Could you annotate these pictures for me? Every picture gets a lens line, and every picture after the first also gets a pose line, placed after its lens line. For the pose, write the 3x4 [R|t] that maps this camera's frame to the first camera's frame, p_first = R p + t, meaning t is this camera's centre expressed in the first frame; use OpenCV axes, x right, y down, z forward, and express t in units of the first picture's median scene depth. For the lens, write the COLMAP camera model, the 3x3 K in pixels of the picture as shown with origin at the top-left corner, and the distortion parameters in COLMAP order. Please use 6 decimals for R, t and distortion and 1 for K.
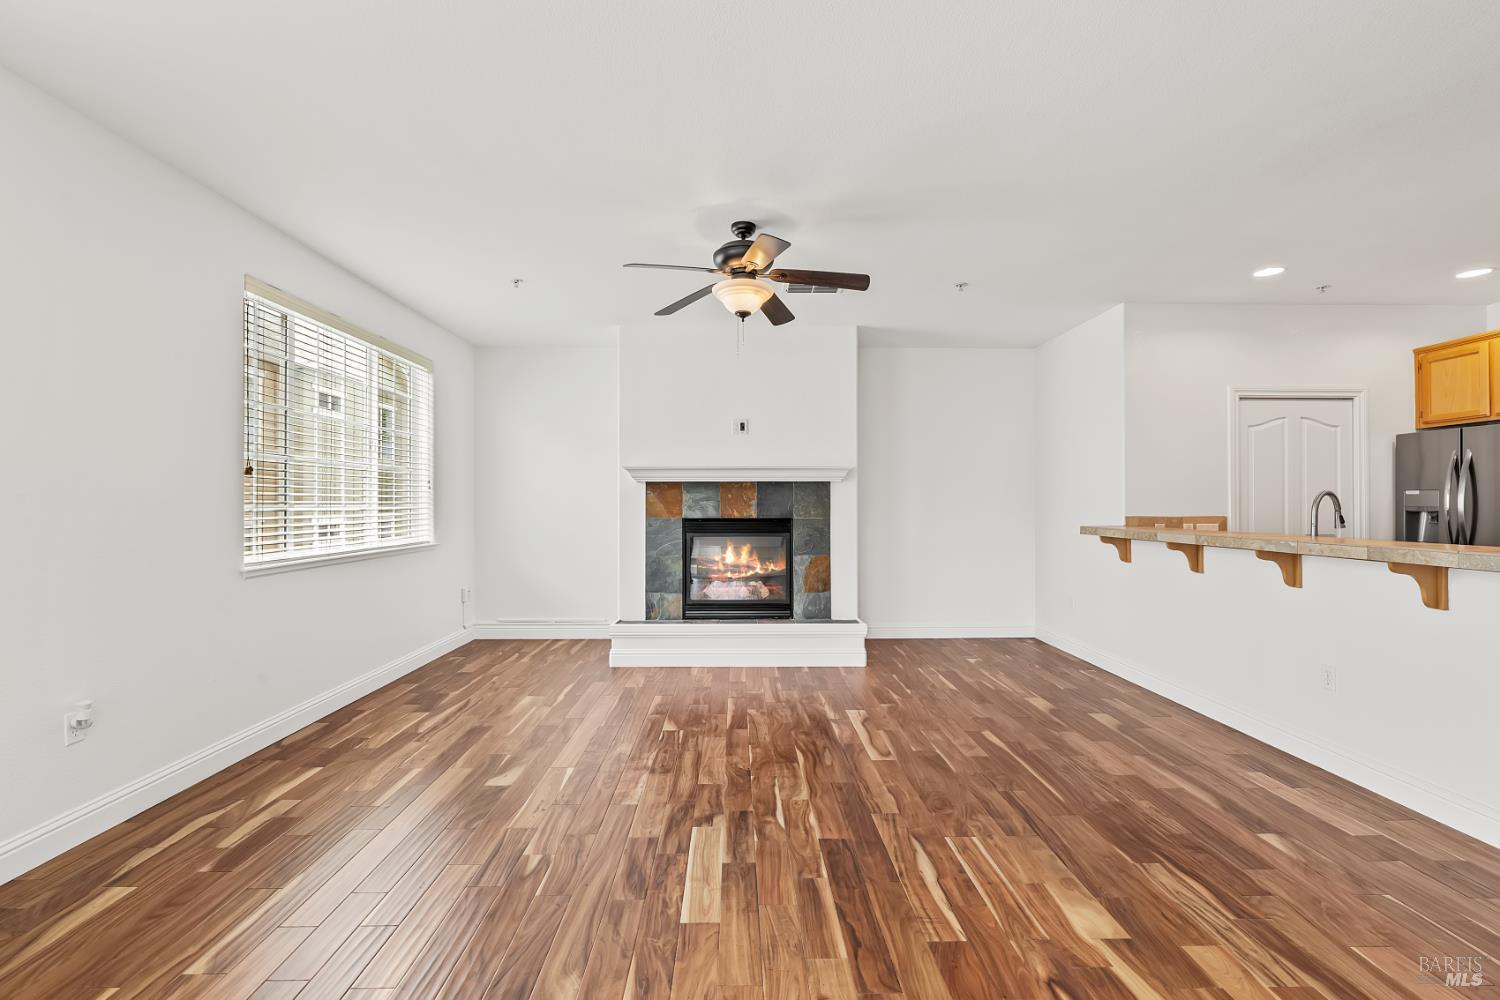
lens RADIAL K [[668.4, 0, 746.0], [0, 668.4, 496.5], [0, 0, 1]] dist [-0.016950, 0.007971]
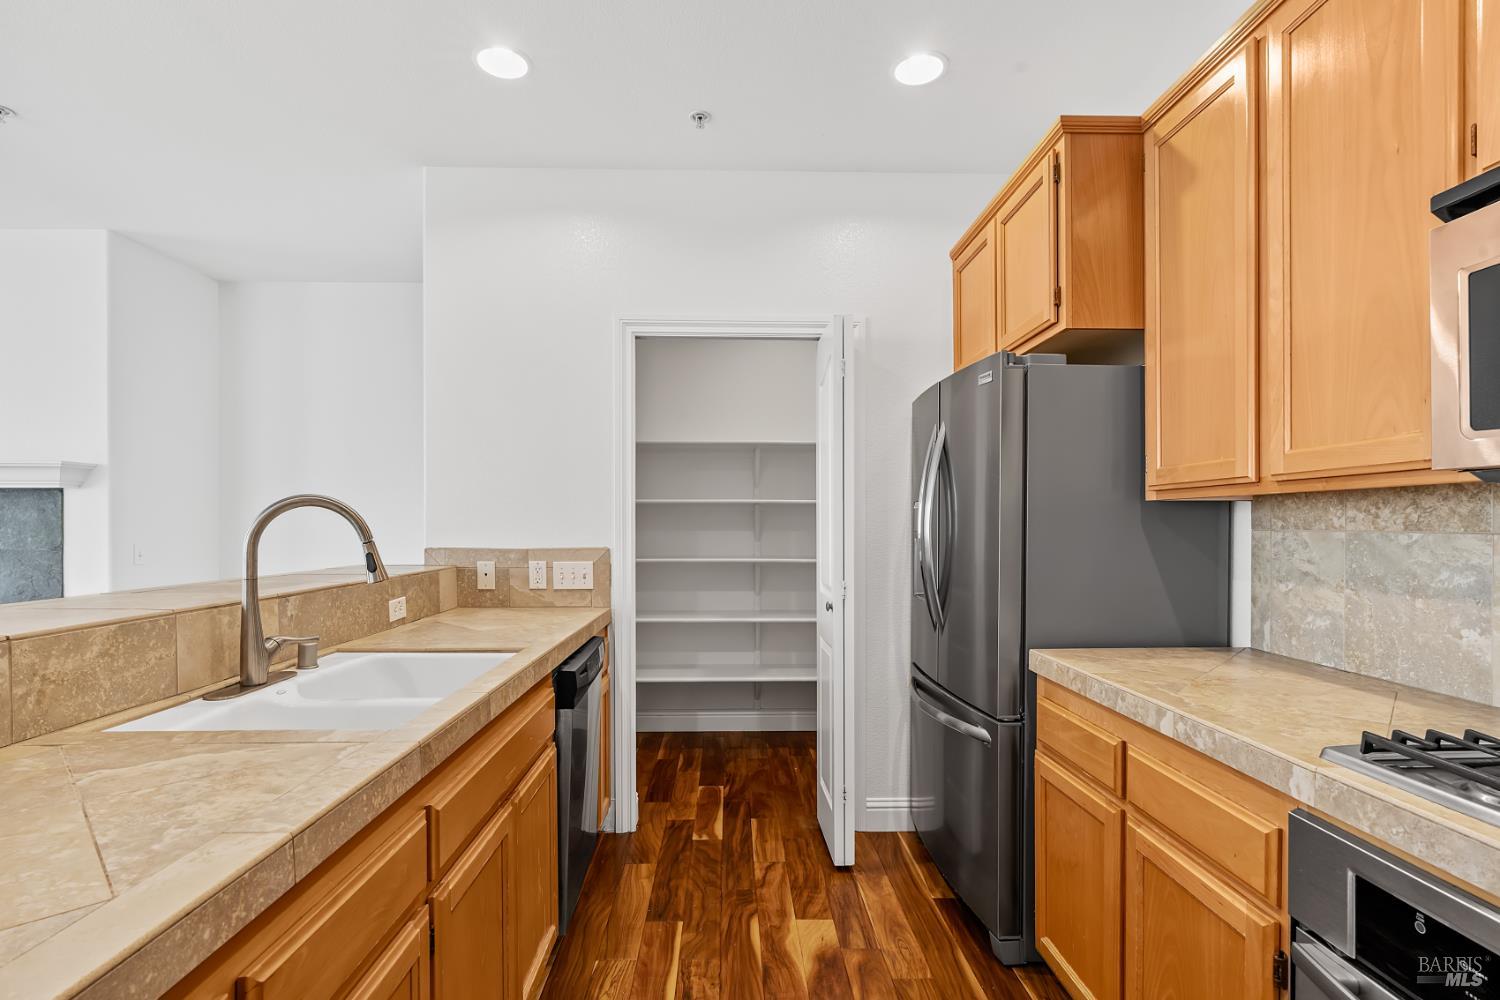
lens RADIAL K [[722.7, 0, 748.0], [0, 722.7, 526.7], [0, 0, 1]] dist [-0.006950, 0.000206]
pose [[0.999957, -0.000108, 0.009299, 0.851840], [-0.000038, 0.999876, 0.015744, 0.002189], [-0.009300, -0.015744, 0.999833, 0.397329]]
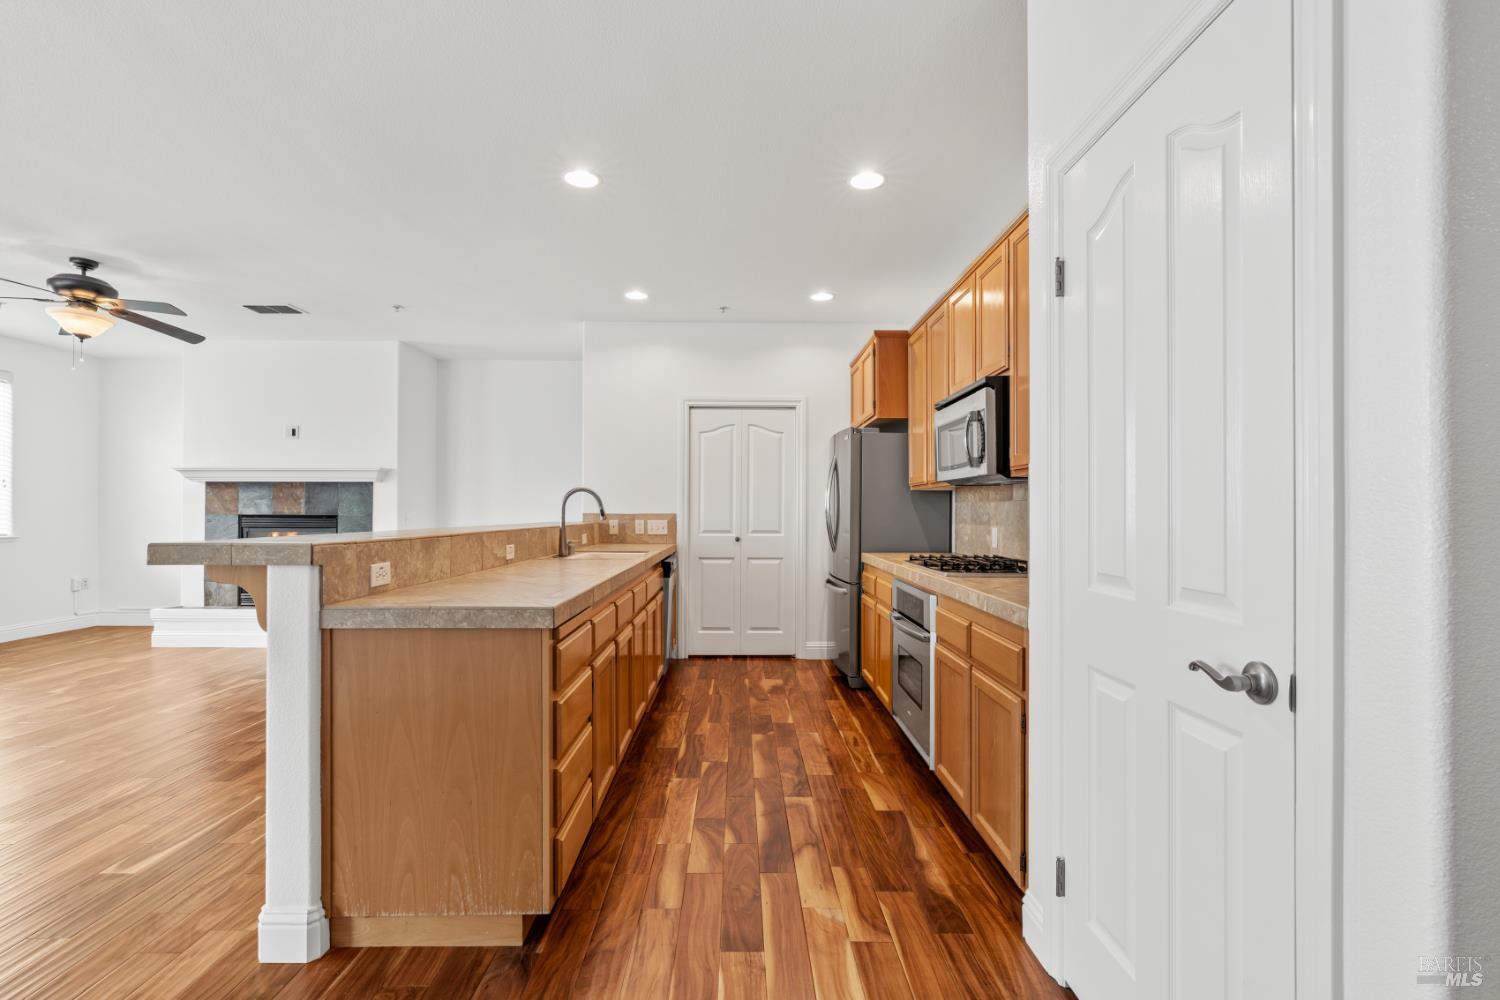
lens RADIAL K [[681.4, 0, 748.5], [0, 681.4, 506.4], [0, 0, 1]] dist [-0.004720, 0.000626]
pose [[0.999984, 0.003591, -0.004365, 0.867144], [-0.003573, 0.999985, 0.004057, 0.012837], [0.004379, -0.004042, 0.999982, -0.141453]]
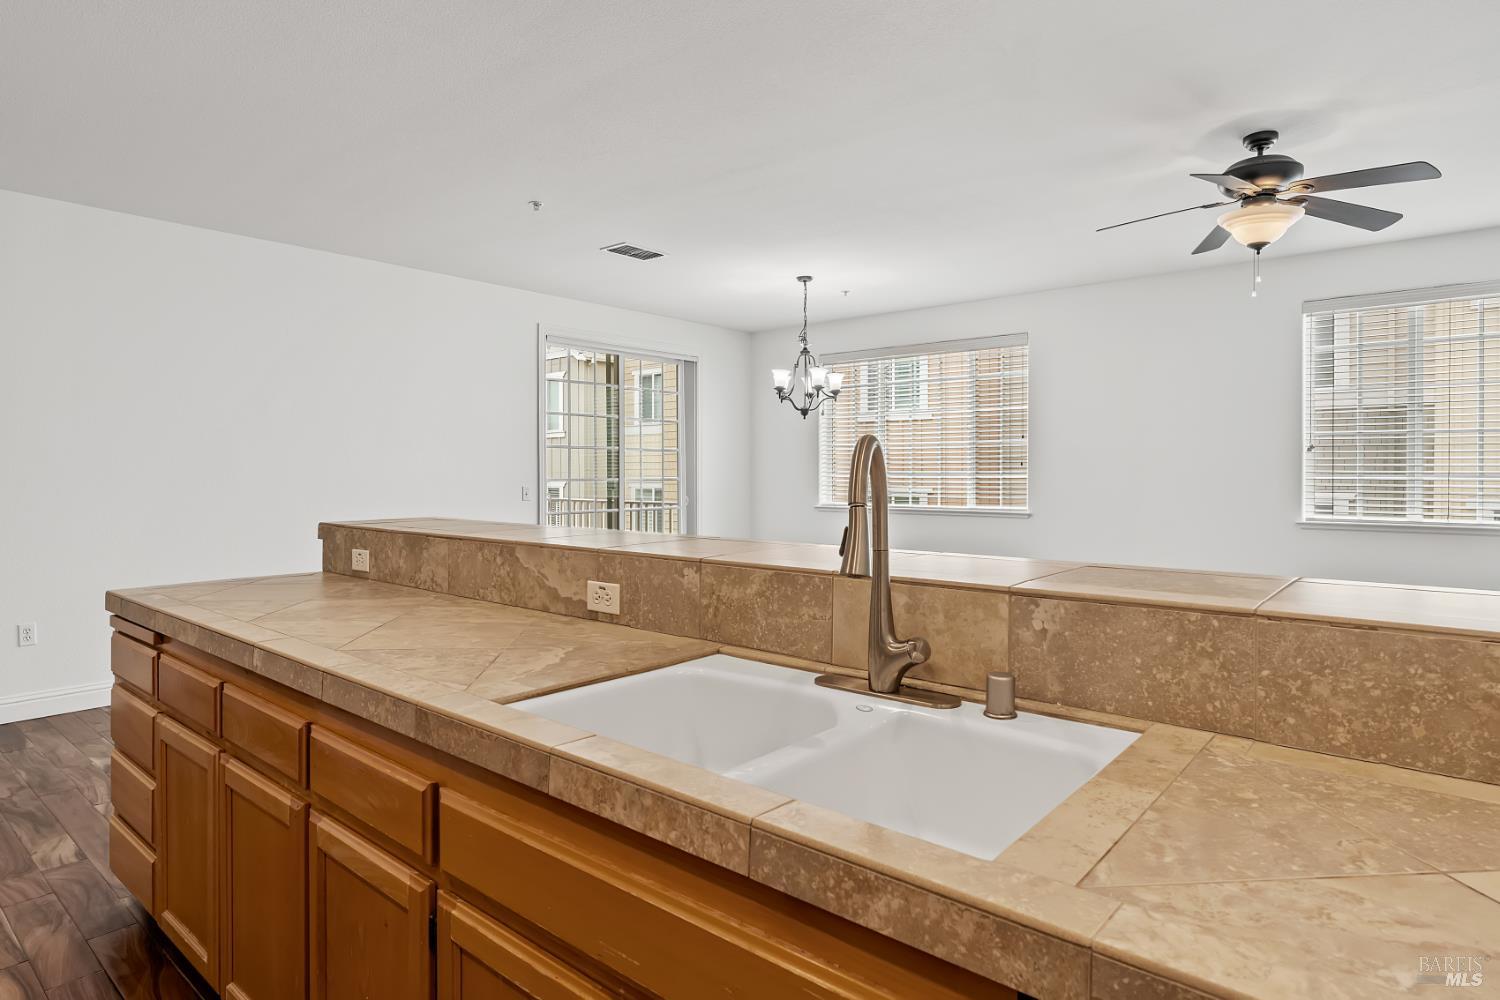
lens RADIAL K [[835.2, 0, 744.4], [0, 835.2, 474.8], [0, 0, 1]] dist [-0.003766, 0.001570]
pose [[-0.667995, 0.004077, -0.744154, 0.875602], [0.009799, 0.999946, -0.003317, 0.005633], [0.744101, -0.009508, -0.668000, 0.893805]]
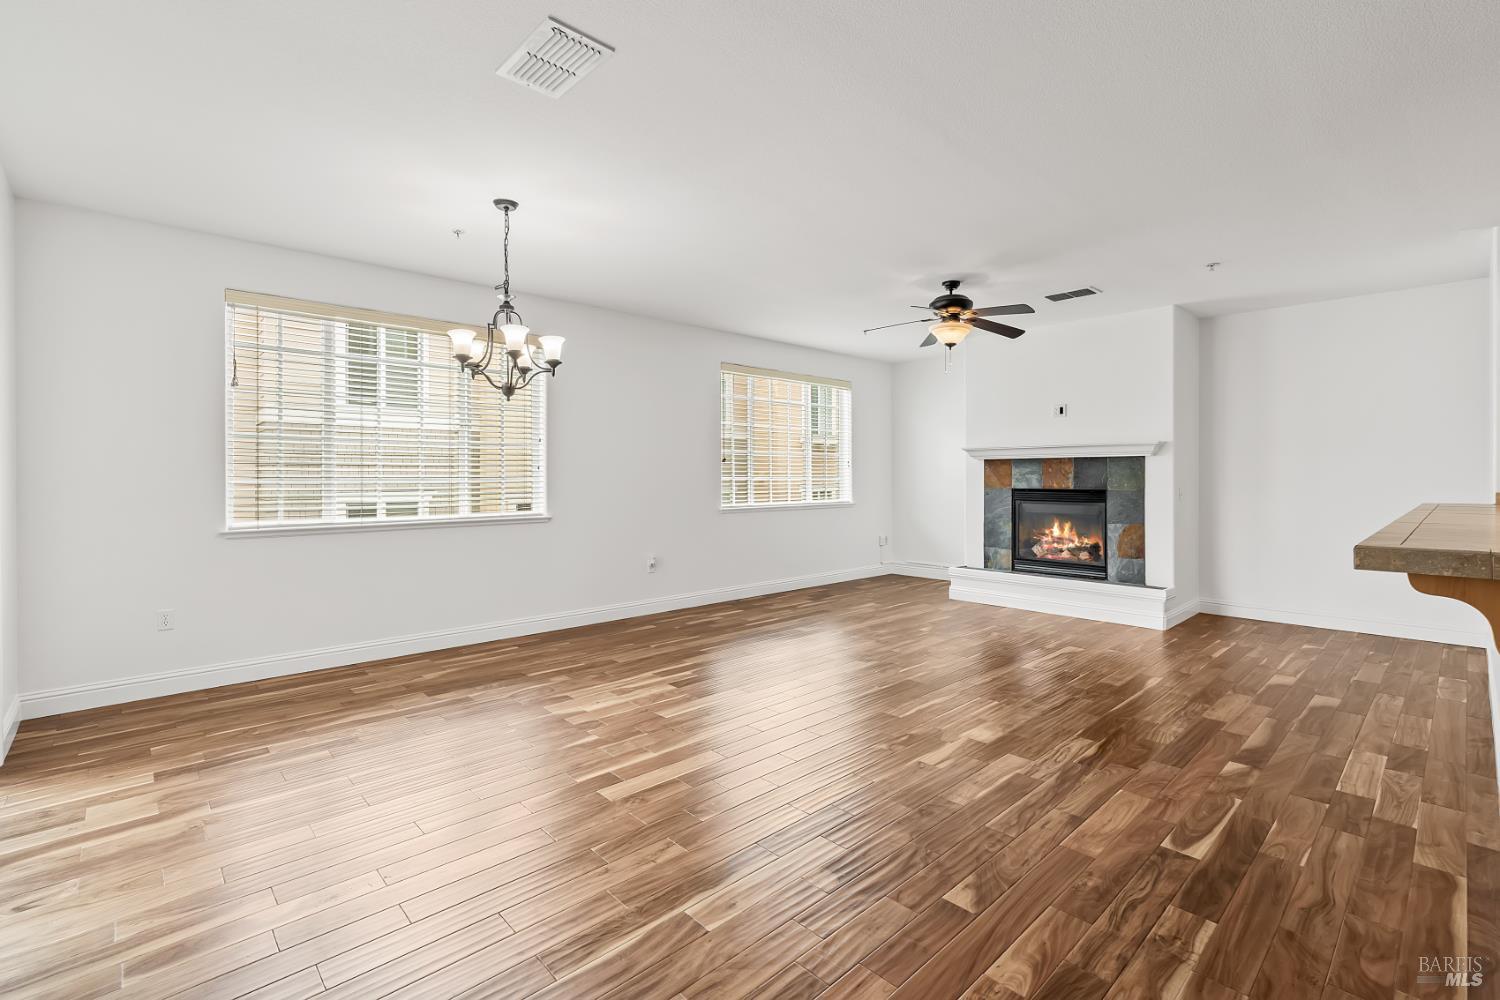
lens RADIAL K [[675.3, 0, 747.2], [0, 675.3, 479.8], [0, 0, 1]] dist [-0.014845, 0.005446]
pose [[0.667522, 0.003488, -0.744582, 0.577900], [0.009076, 0.999877, 0.012821, -0.004282], [0.744535, -0.015316, 0.667408, -0.218898]]
